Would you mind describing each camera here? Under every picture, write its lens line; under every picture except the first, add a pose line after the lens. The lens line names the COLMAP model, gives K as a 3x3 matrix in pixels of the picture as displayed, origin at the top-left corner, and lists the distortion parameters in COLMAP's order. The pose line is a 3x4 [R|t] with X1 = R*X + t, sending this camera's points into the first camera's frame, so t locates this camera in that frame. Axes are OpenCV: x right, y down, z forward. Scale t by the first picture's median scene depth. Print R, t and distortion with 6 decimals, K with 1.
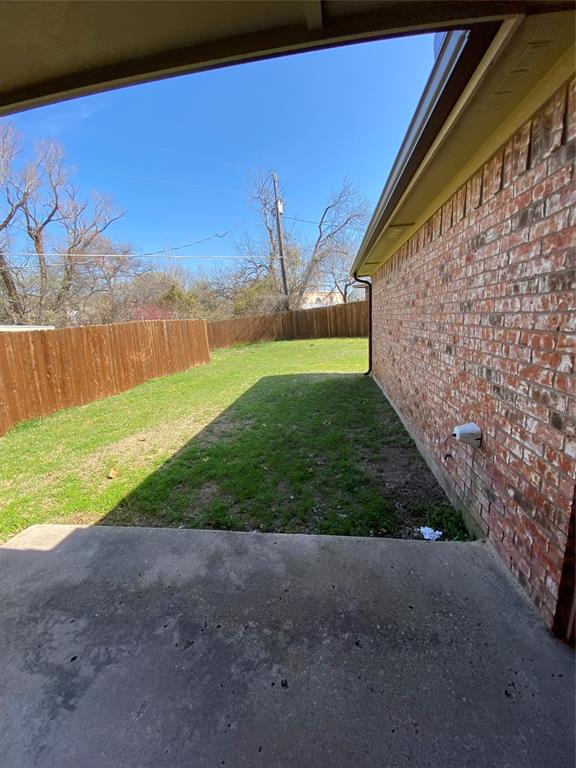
lens RADIAL K [[316.9, 0, 287.4], [0, 316.9, 383.7], [0, 0, 1]] dist [-0.009049, -0.006090]
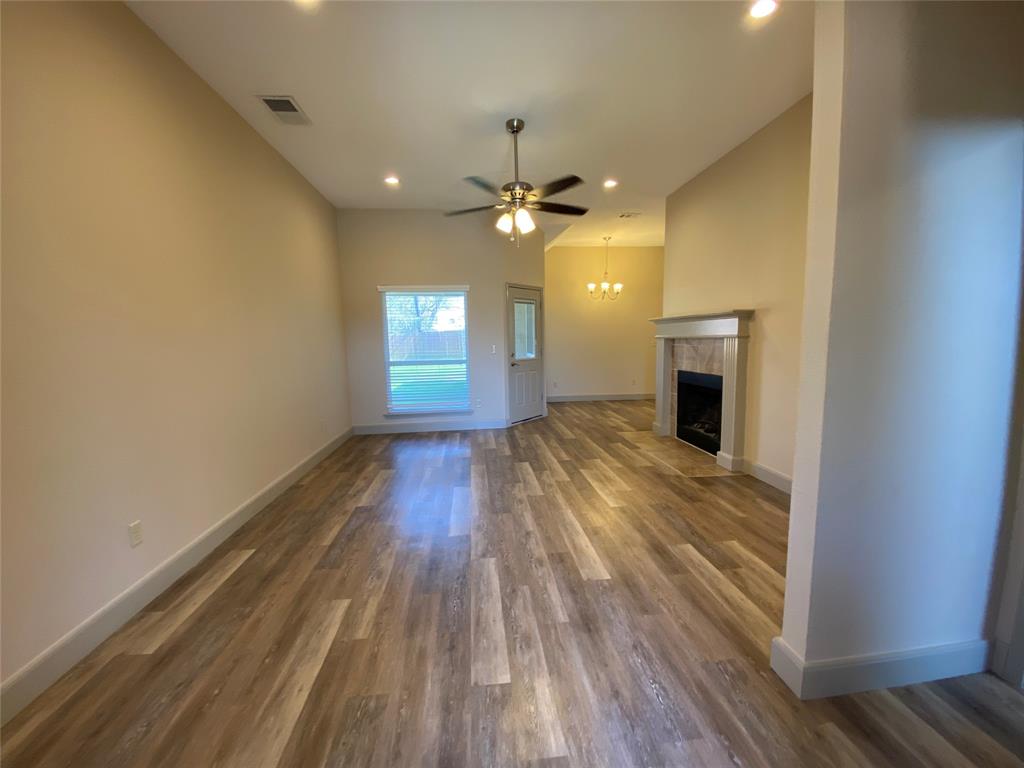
lens RADIAL K [[422.5, 0, 513.9], [0, 422.5, 383.3], [0, 0, 1]] dist [-0.009049, -0.006090]
pose [[0.973993, 0.002693, 0.226560, -0.009114], [0.019319, 0.995301, -0.094882, 0.058384], [-0.225751, 0.096791, 0.969365, -0.317485]]
